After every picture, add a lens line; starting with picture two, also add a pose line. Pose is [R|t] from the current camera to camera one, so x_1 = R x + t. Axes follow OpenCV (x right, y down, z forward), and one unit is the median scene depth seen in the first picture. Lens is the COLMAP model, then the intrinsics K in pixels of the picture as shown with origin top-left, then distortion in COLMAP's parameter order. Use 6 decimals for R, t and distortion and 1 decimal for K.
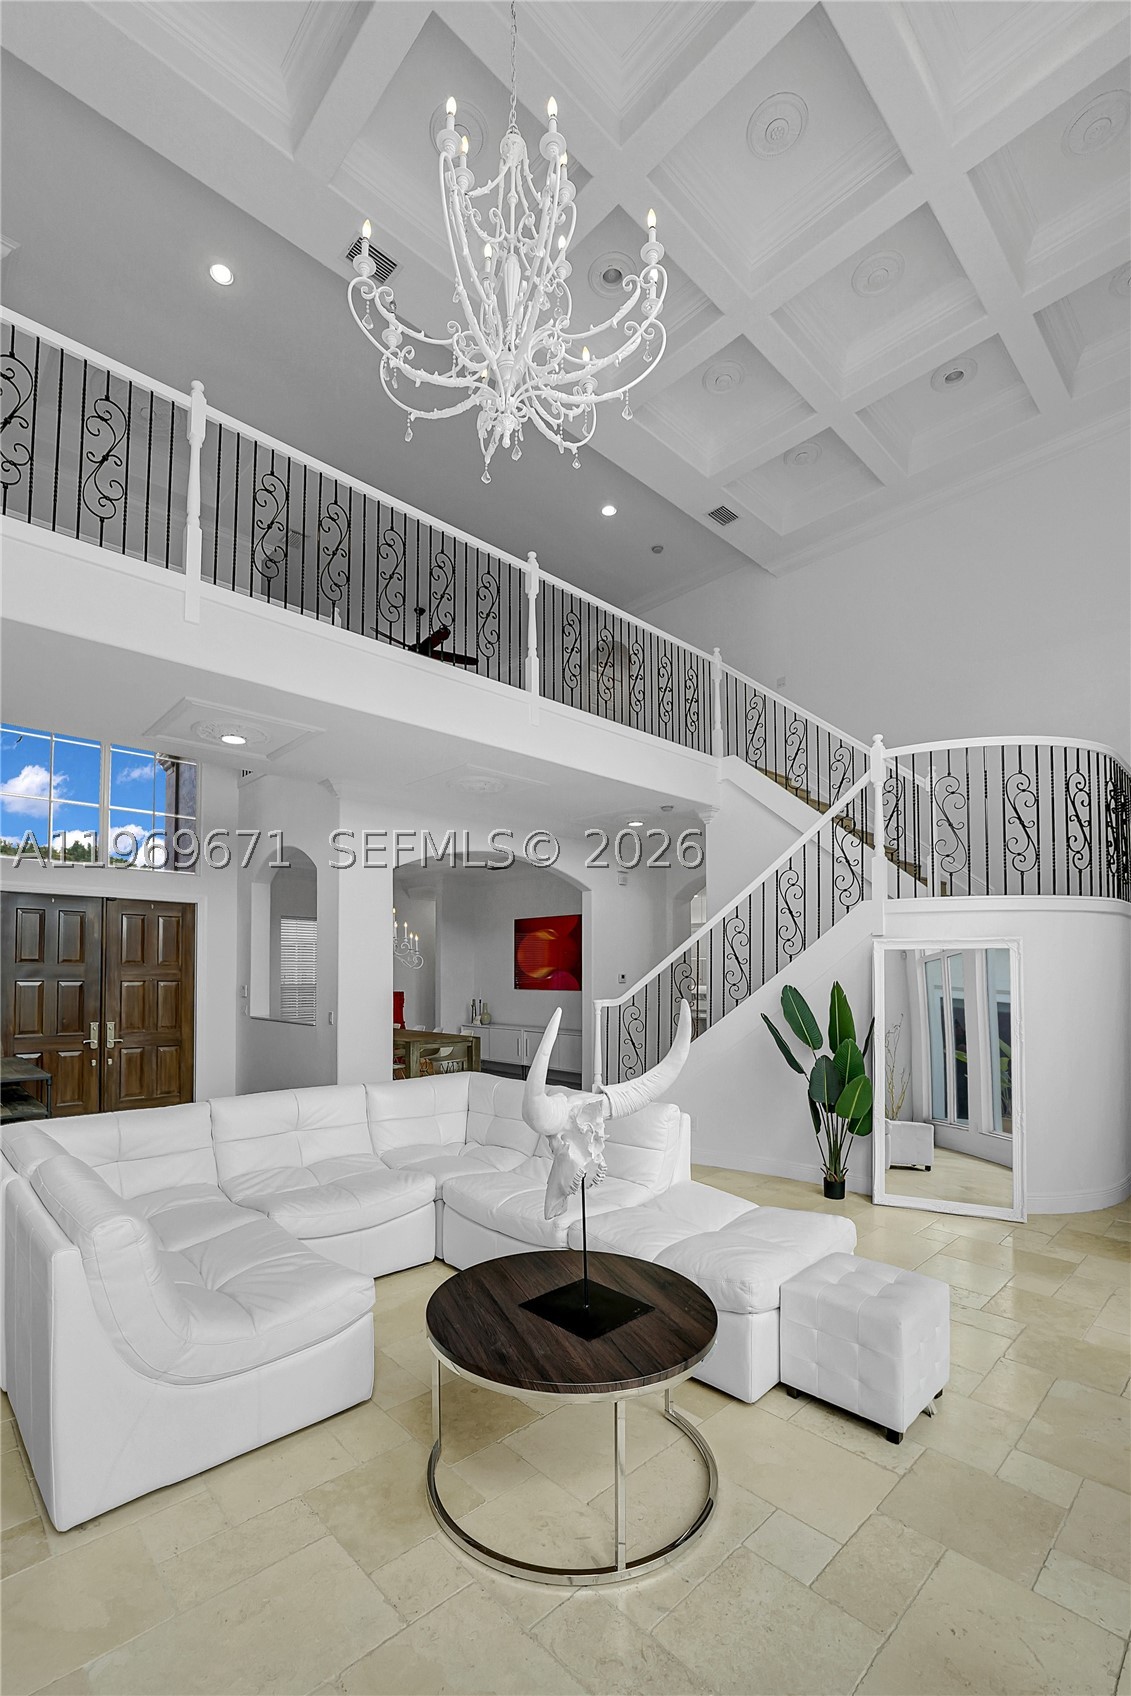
lens RADIAL K [[743.2, 0, 570.6], [0, 743.2, 955.9], [0, 0, 1]] dist [-0.012122, -0.000341]
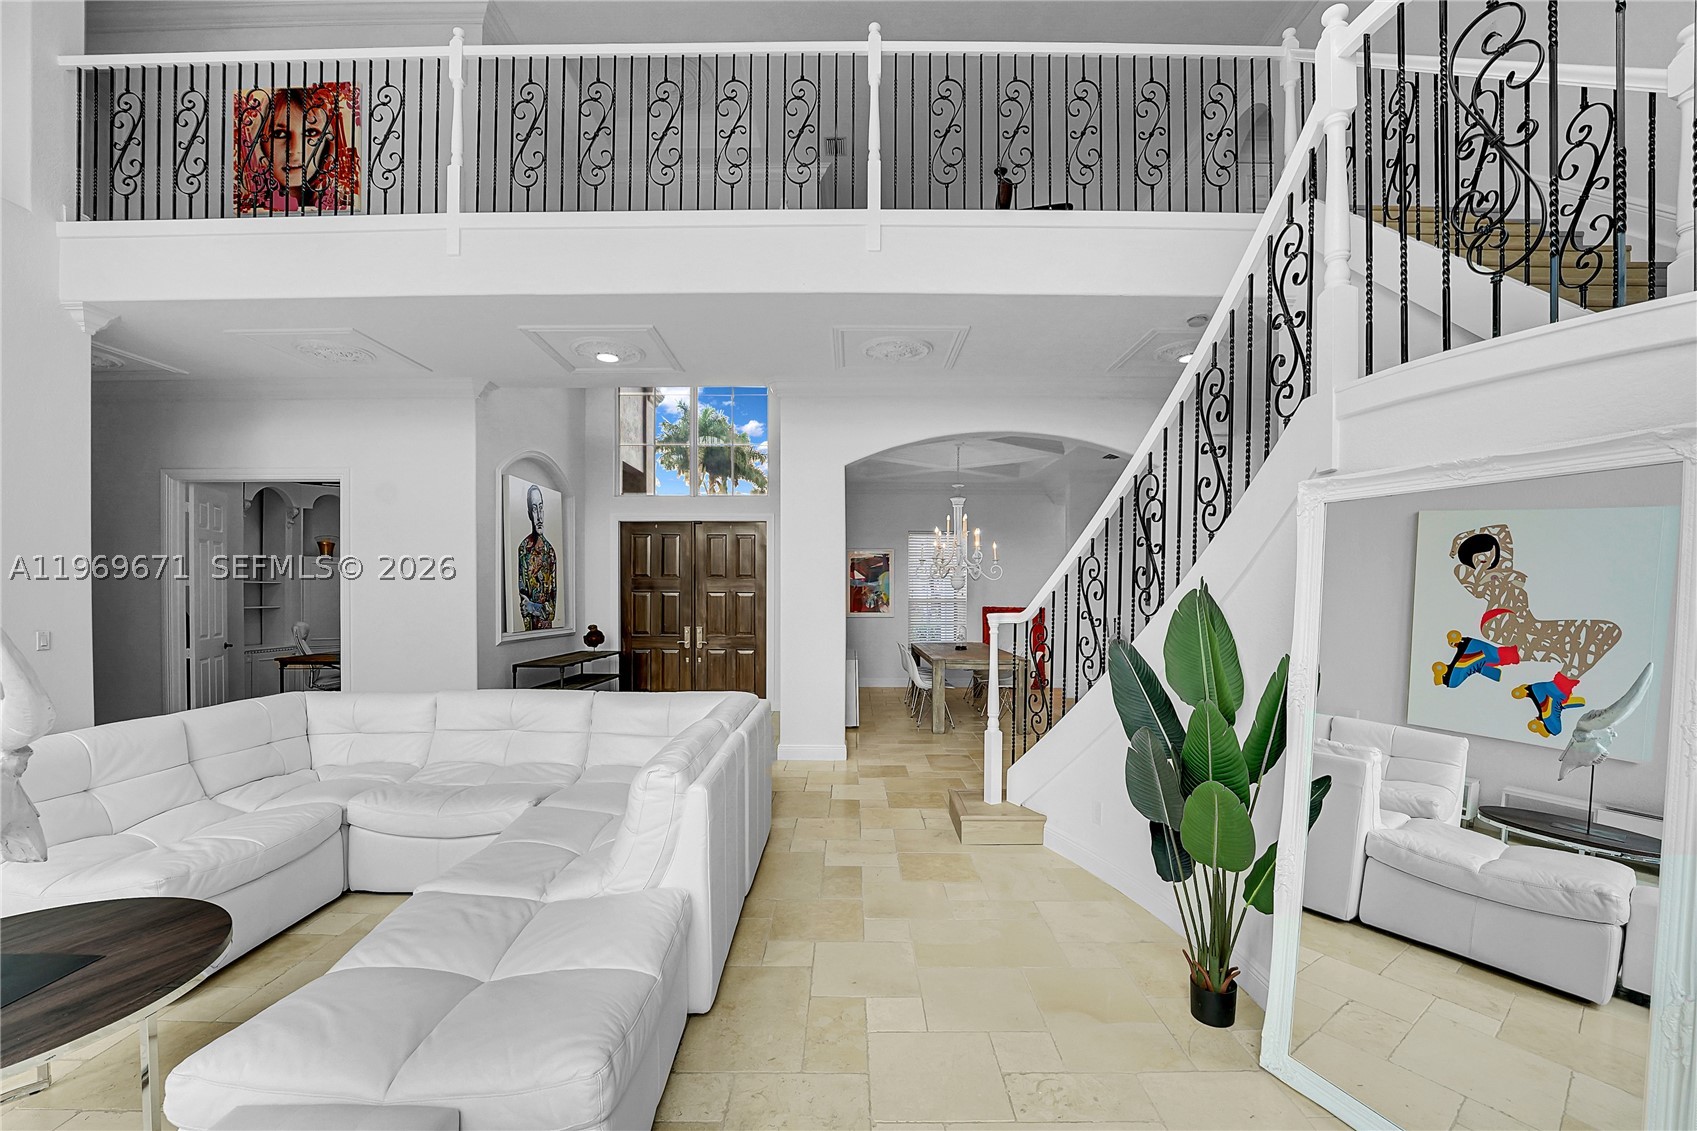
lens RADIAL K [[746.2, 0, 848.4], [0, 746.2, 591.8], [0, 0, 1]] dist [-0.026916, 0.000293]
pose [[0.731461, -0.001320, -0.681882, 0.337570], [0.026701, 0.999287, 0.026708, 0.011613], [0.681360, -0.037743, 0.730975, 0.314372]]
